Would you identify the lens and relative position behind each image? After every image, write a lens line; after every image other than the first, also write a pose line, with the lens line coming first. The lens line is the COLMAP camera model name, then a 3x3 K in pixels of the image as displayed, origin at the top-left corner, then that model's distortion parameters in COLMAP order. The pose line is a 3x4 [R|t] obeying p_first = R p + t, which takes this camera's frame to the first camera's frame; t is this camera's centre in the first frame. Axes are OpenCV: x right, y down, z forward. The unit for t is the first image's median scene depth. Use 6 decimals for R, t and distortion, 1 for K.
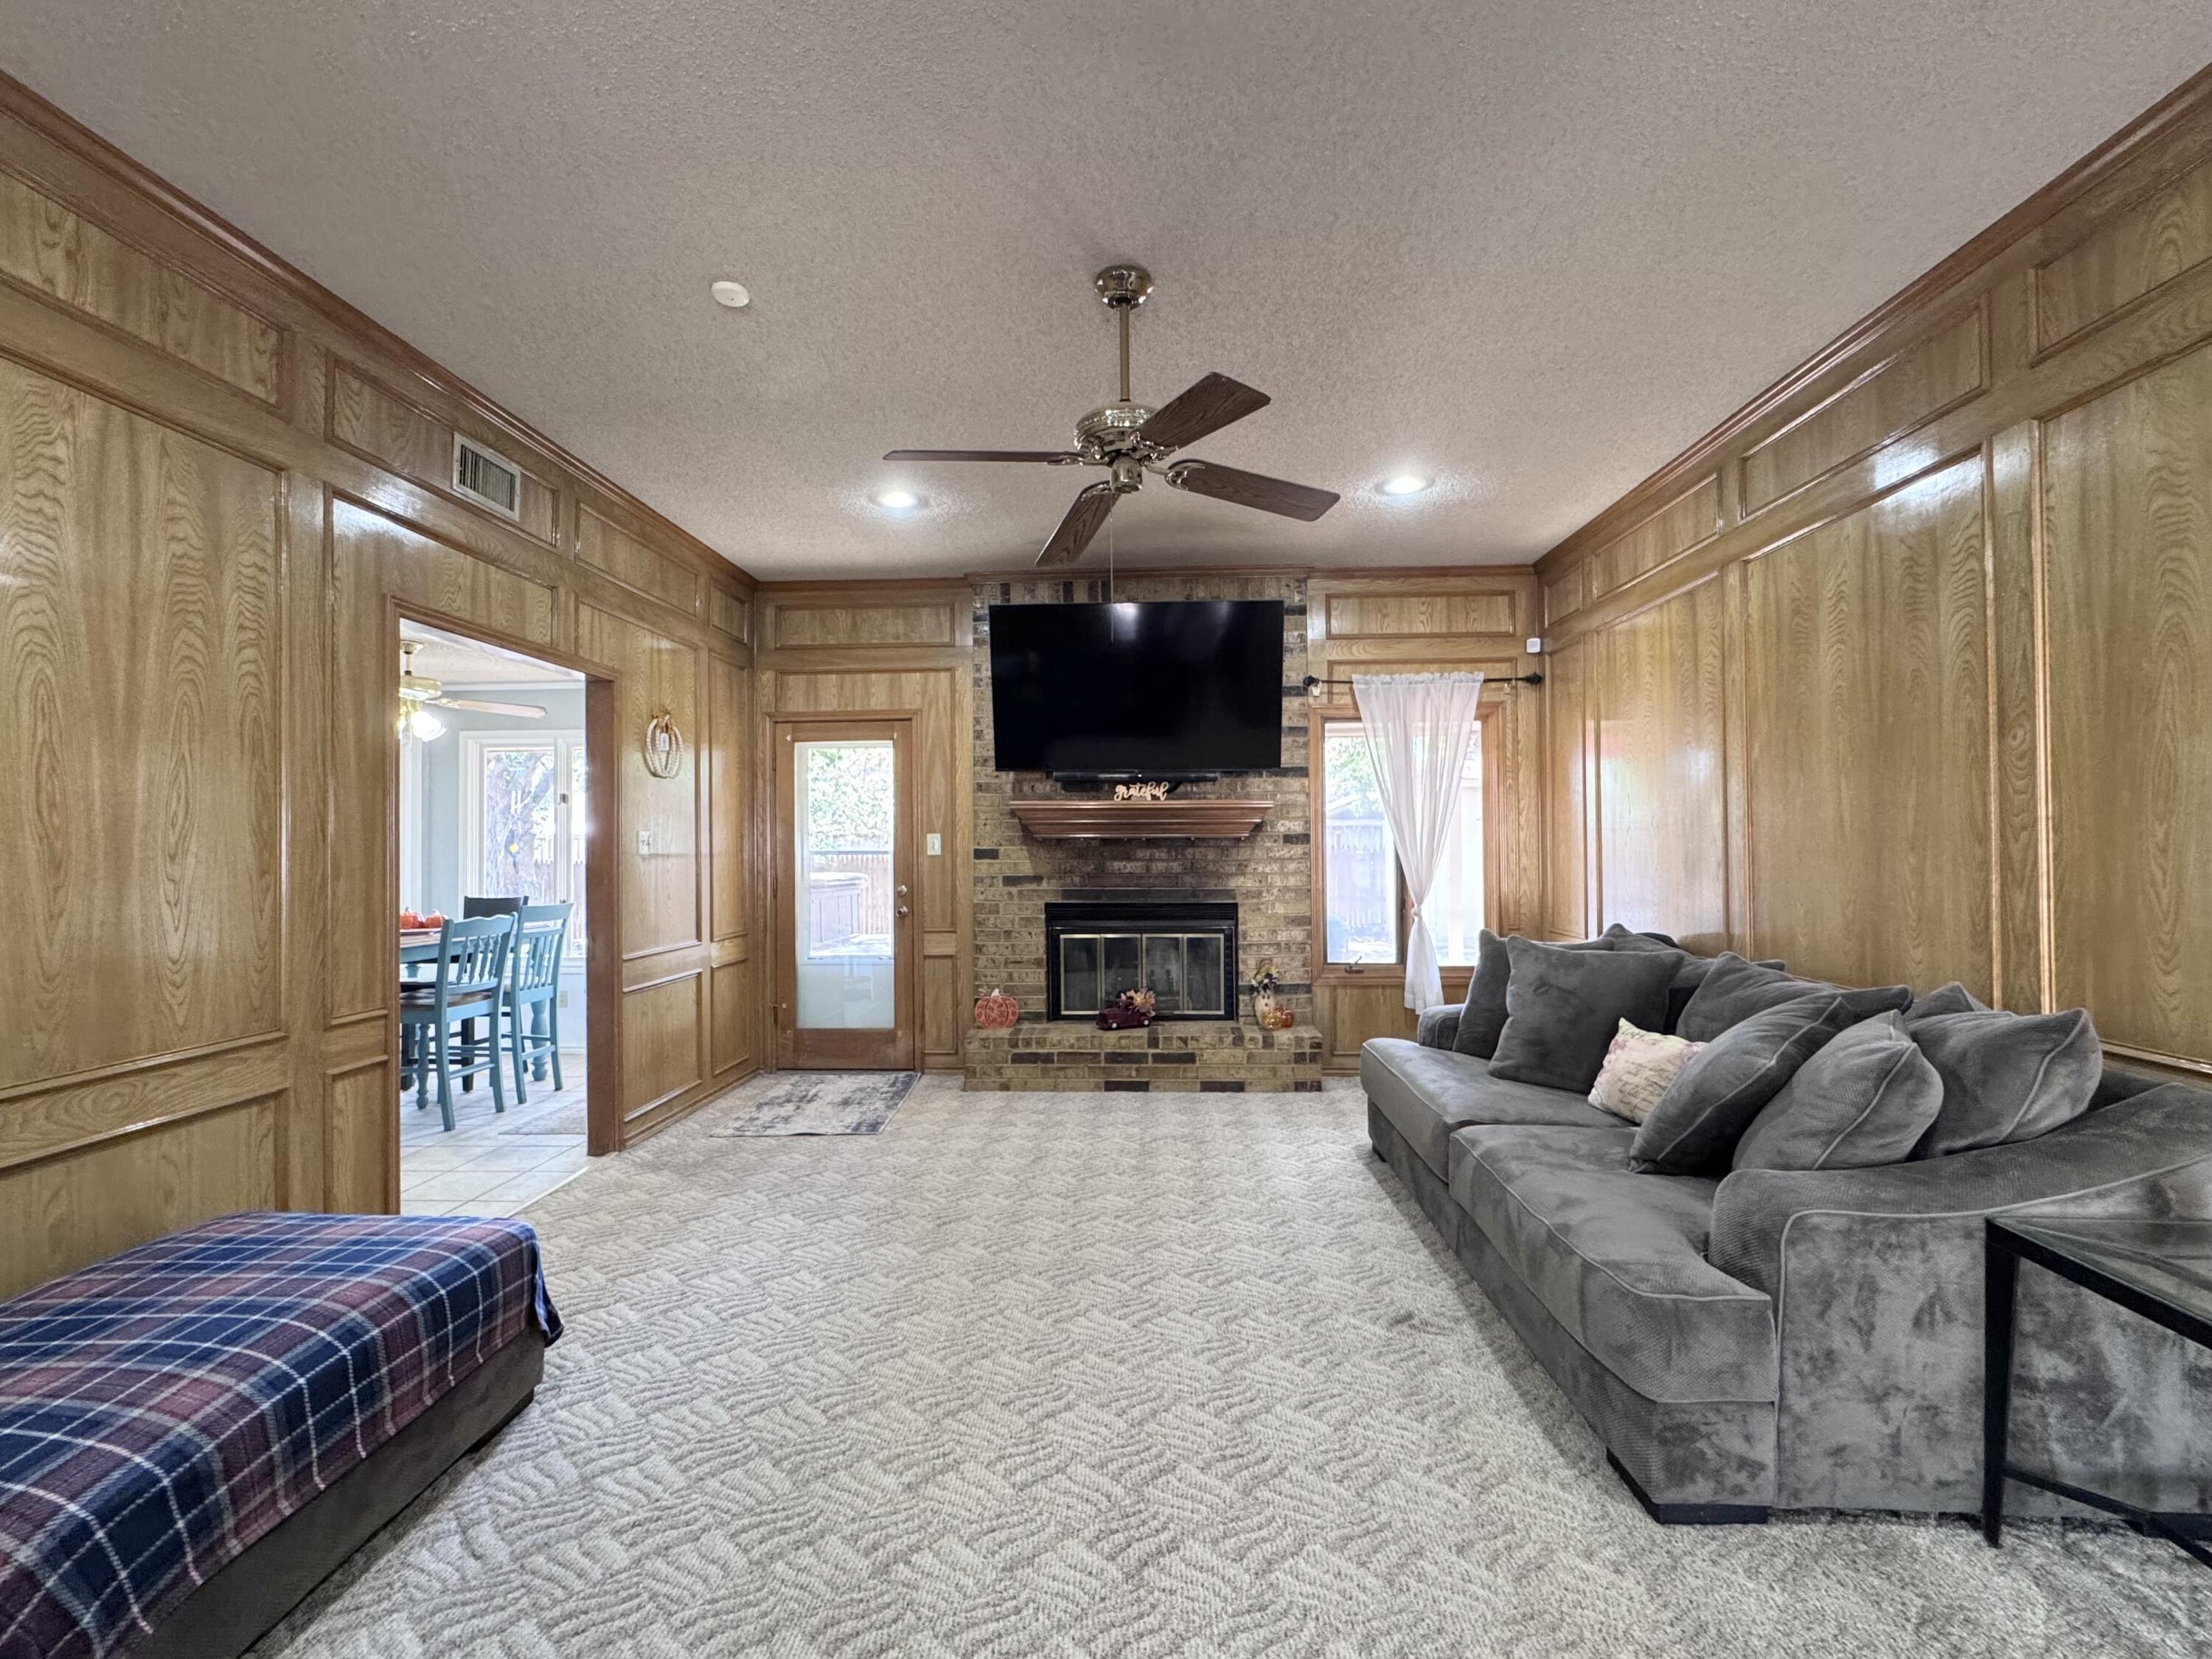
lens RADIAL K [[985.4, 0, 1106.0], [0, 985.4, 829.5], [0, 0, 1]] dist [-0.004089, 0.000875]
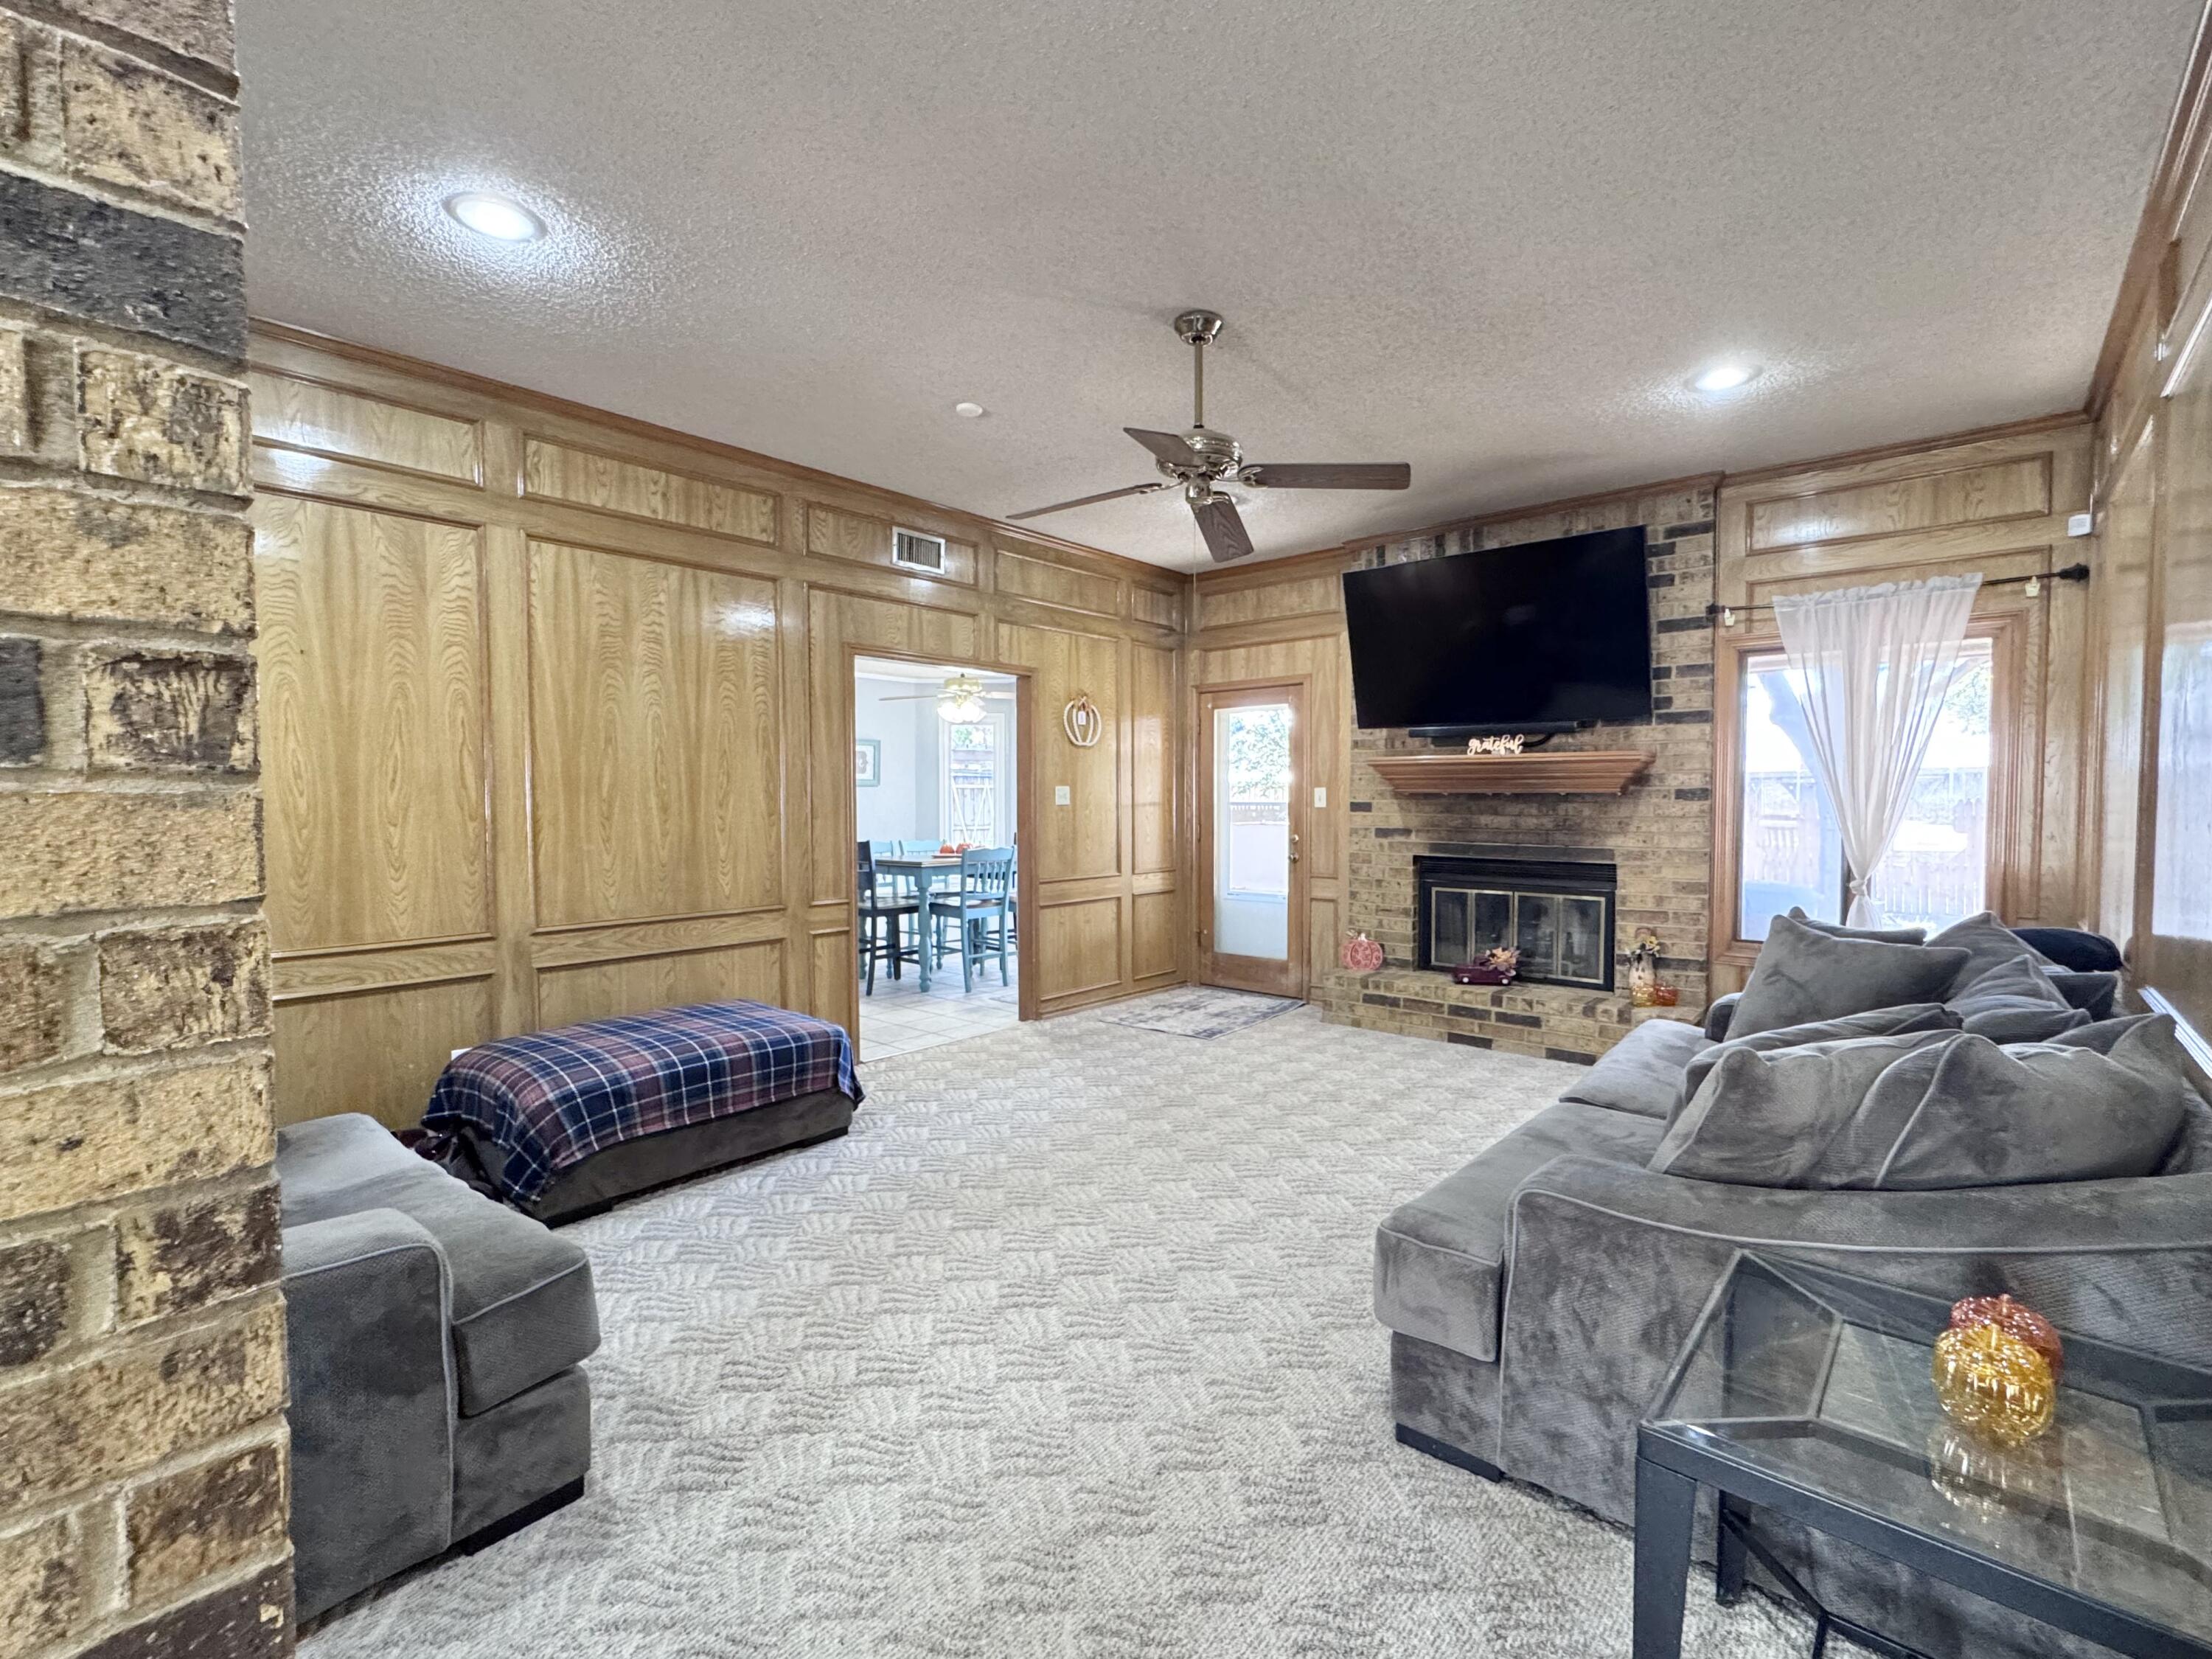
lens RADIAL K [[985.4, 0, 1106.0], [0, 985.4, 829.5], [0, 0, 1]] dist [-0.004089, 0.000875]
pose [[0.784929, 0.027230, -0.618987, 0.343459], [0.005995, 0.998653, 0.051535, -0.007797], [0.619556, -0.044162, 0.783709, -0.005357]]
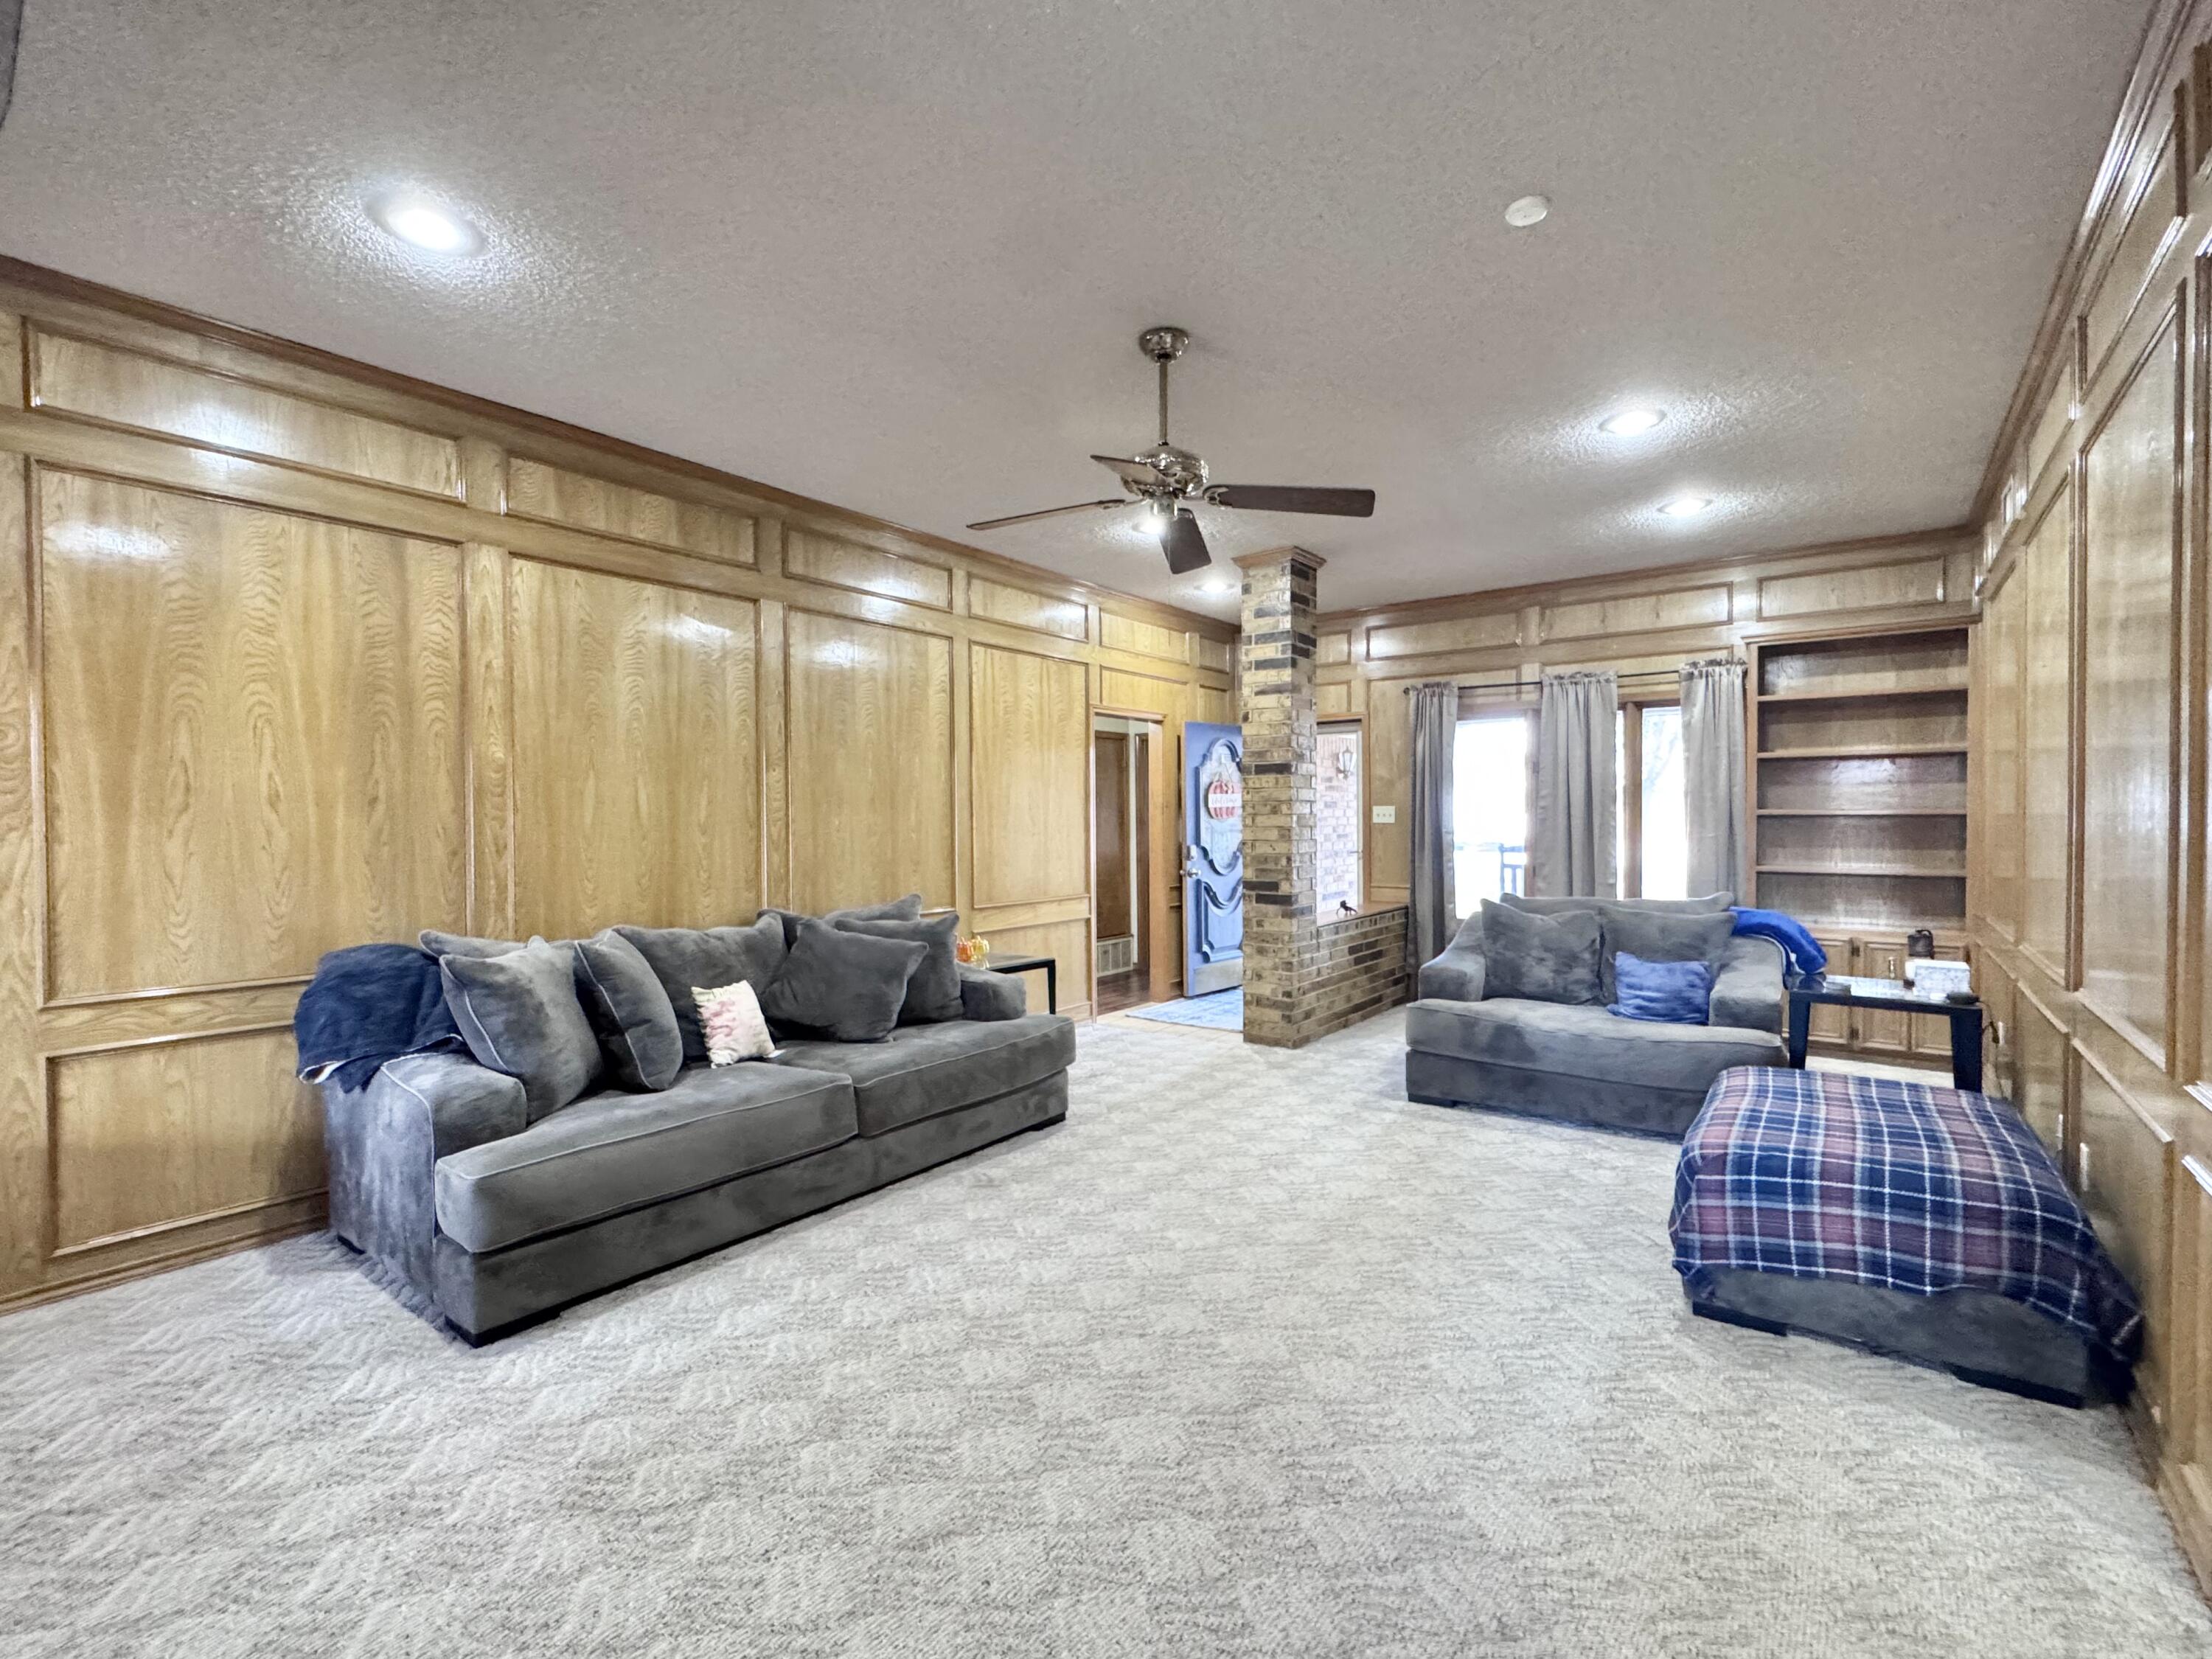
lens RADIAL K [[985.4, 0, 1106.0], [0, 985.4, 829.5], [0, 0, 1]] dist [-0.004089, 0.000875]
pose [[-0.822368, 0.007677, 0.568904, -0.298636], [0.002908, 0.999953, -0.009291, 0.016931], [-0.568949, -0.005986, -0.822351, 1.019862]]
